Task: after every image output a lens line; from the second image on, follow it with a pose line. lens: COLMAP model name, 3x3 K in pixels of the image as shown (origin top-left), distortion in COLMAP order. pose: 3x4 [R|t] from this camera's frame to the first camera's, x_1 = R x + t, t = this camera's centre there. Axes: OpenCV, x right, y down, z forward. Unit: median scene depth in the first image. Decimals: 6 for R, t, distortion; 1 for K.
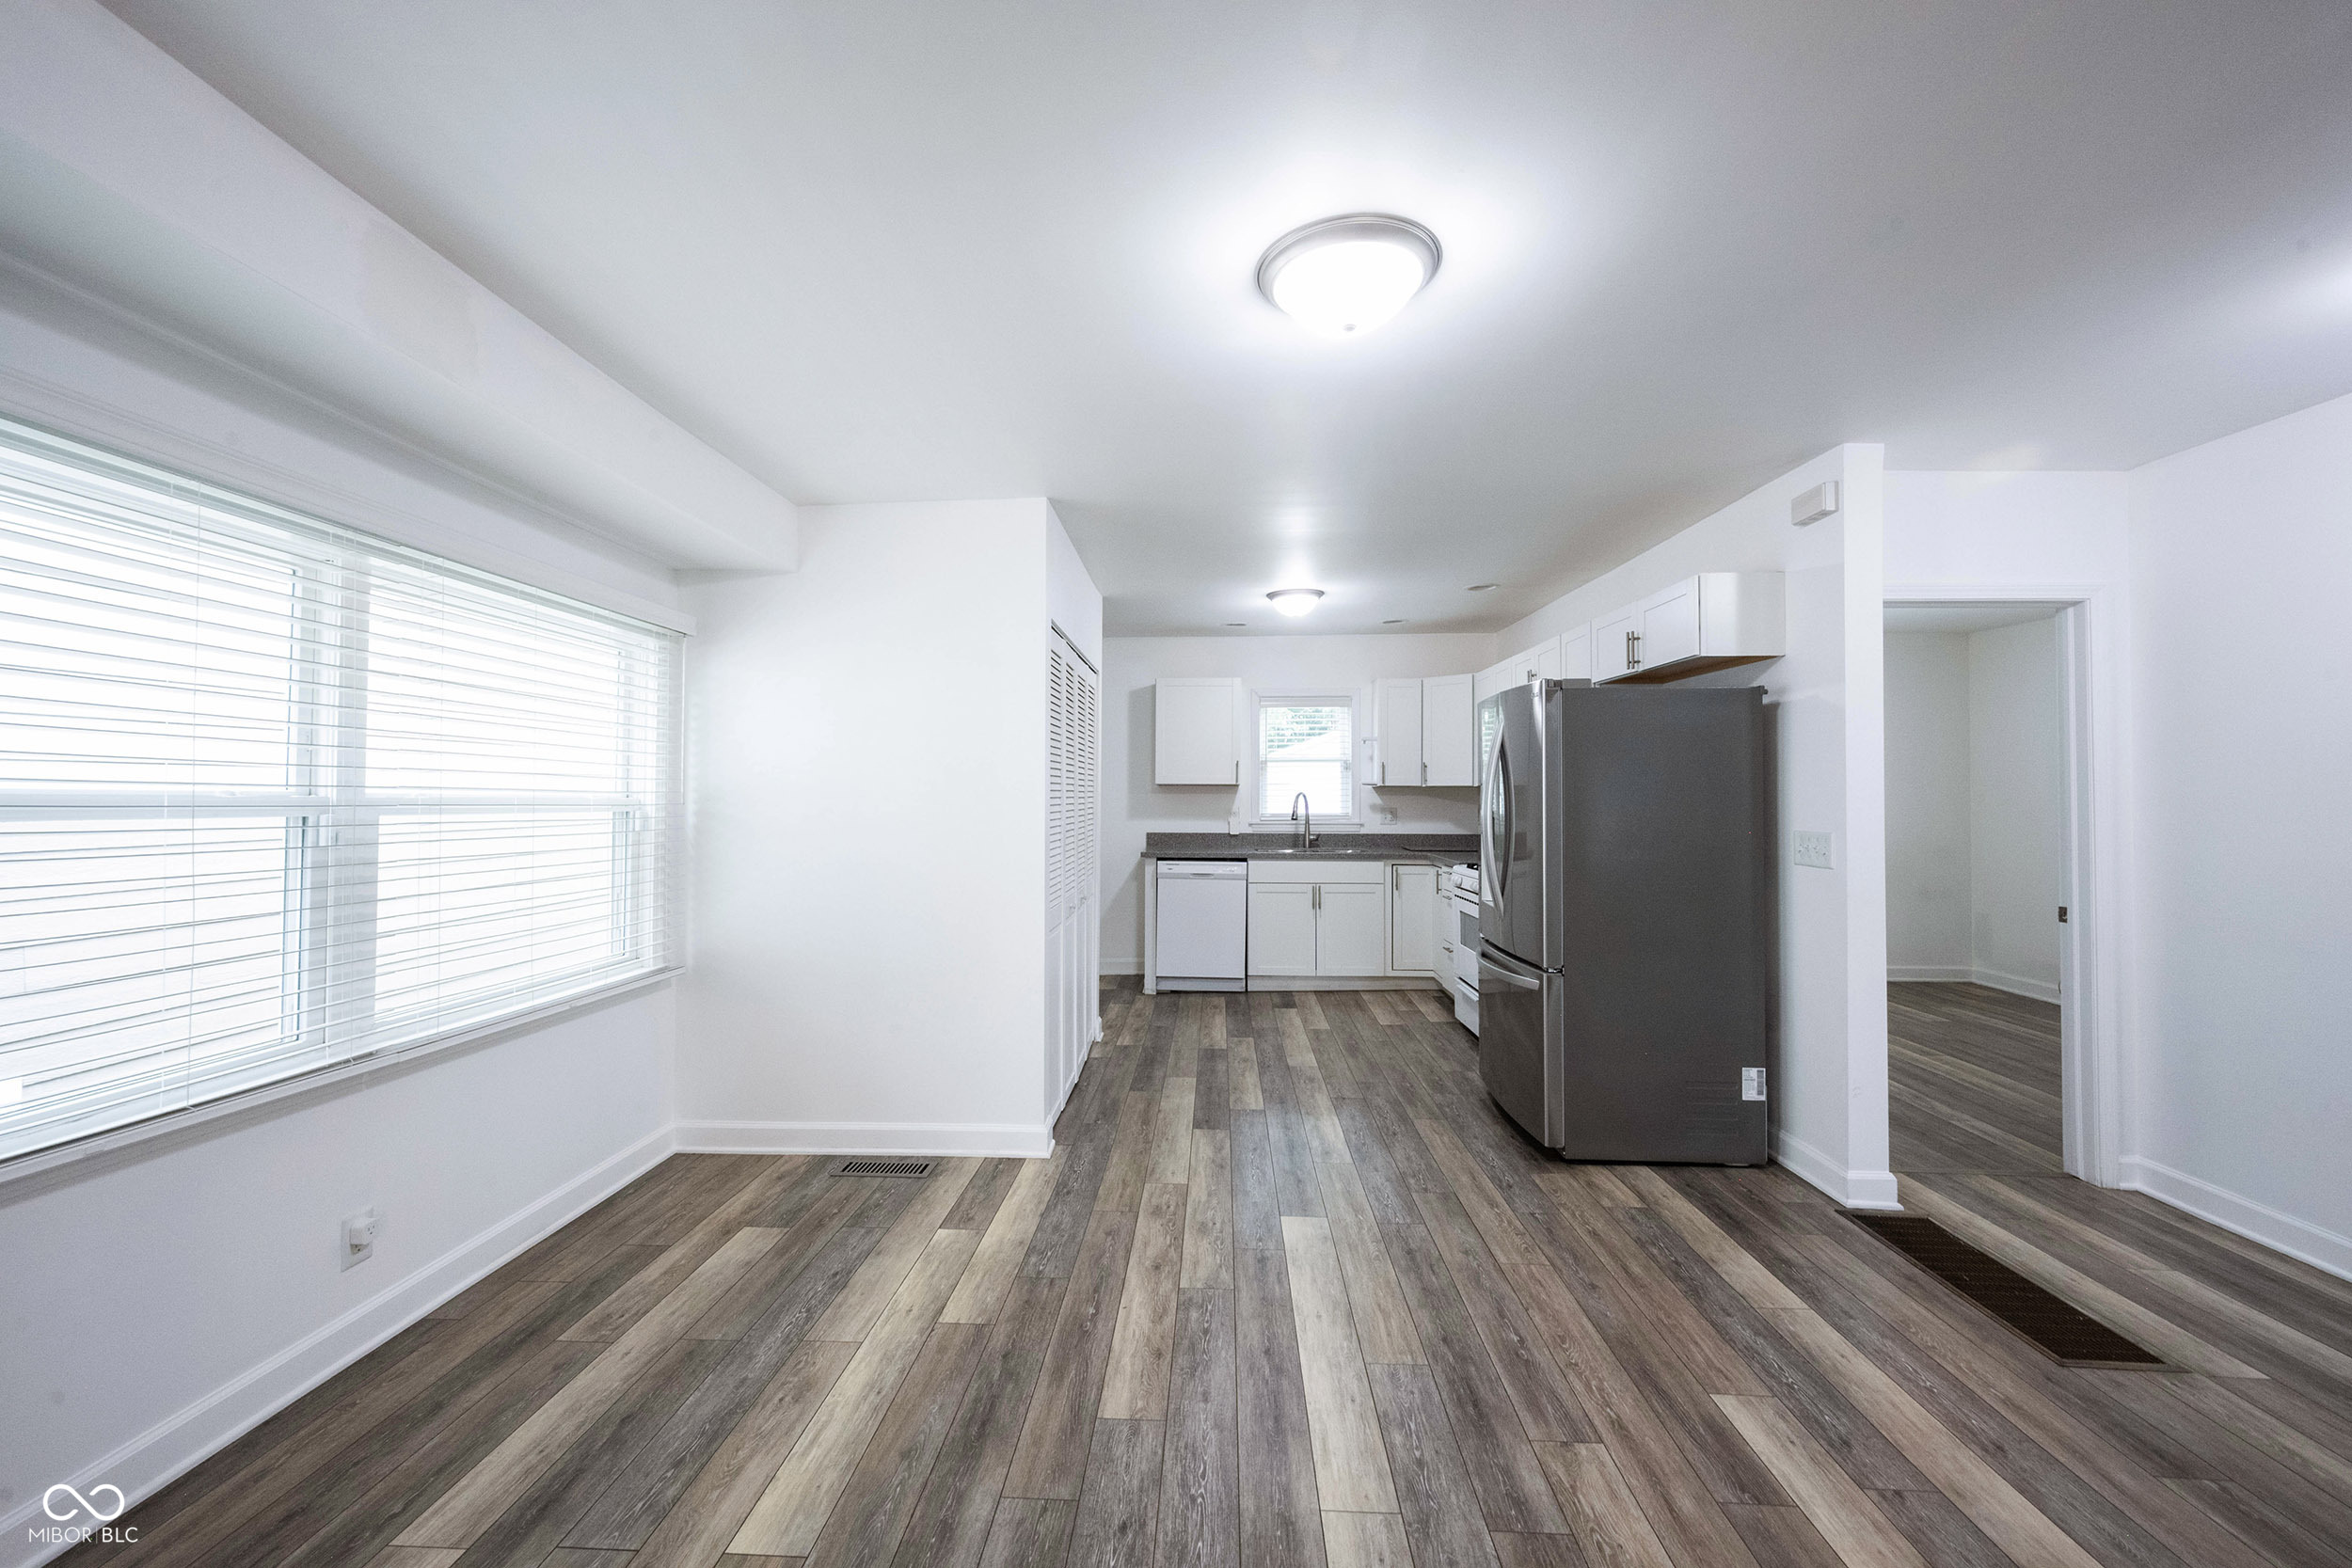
lens RADIAL K [[931.6, 0, 1178.1], [0, 931.6, 731.9], [0, 0, 1]] dist [0.001407, -0.000053]
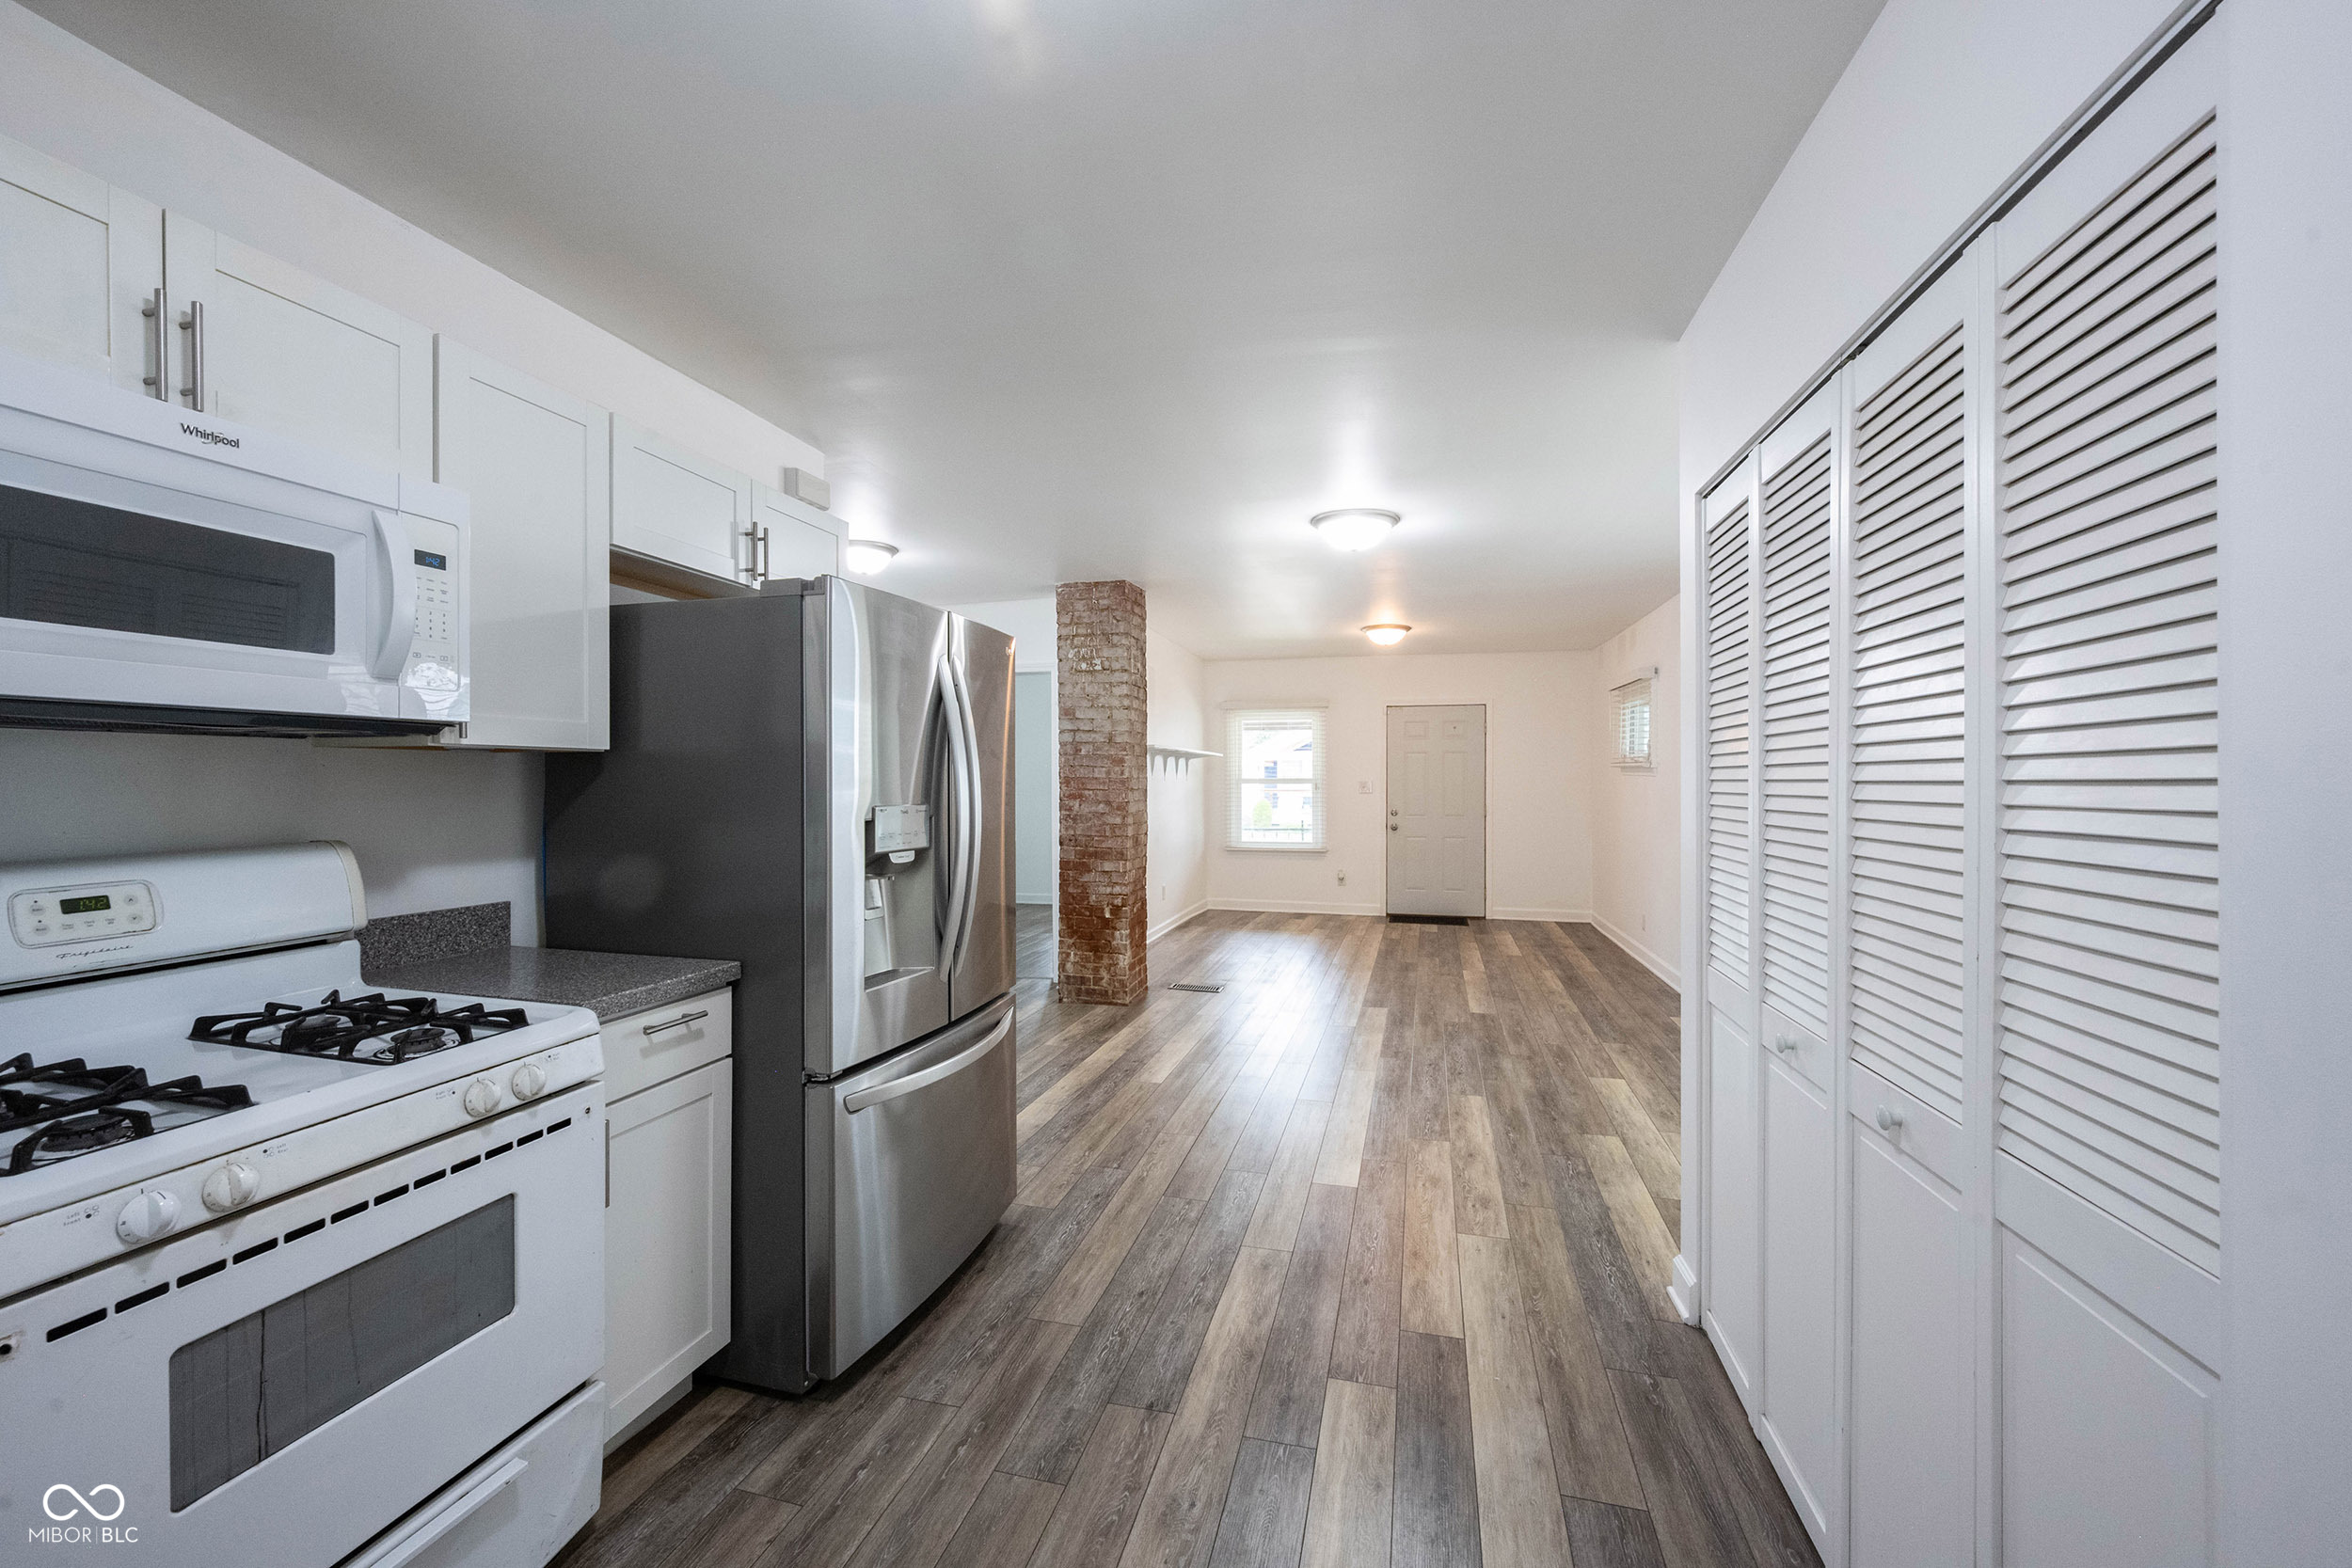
lens RADIAL K [[931.6, 0, 1165.8], [0, 931.6, 785.7], [0, 0, 1]] dist [0.001407, -0.000053]
pose [[-0.975054, 0.000823, 0.221967, 0.060757], [-0.012800, 0.998121, -0.059929, 0.098959], [-0.221600, -0.061275, -0.973211, 1.444860]]
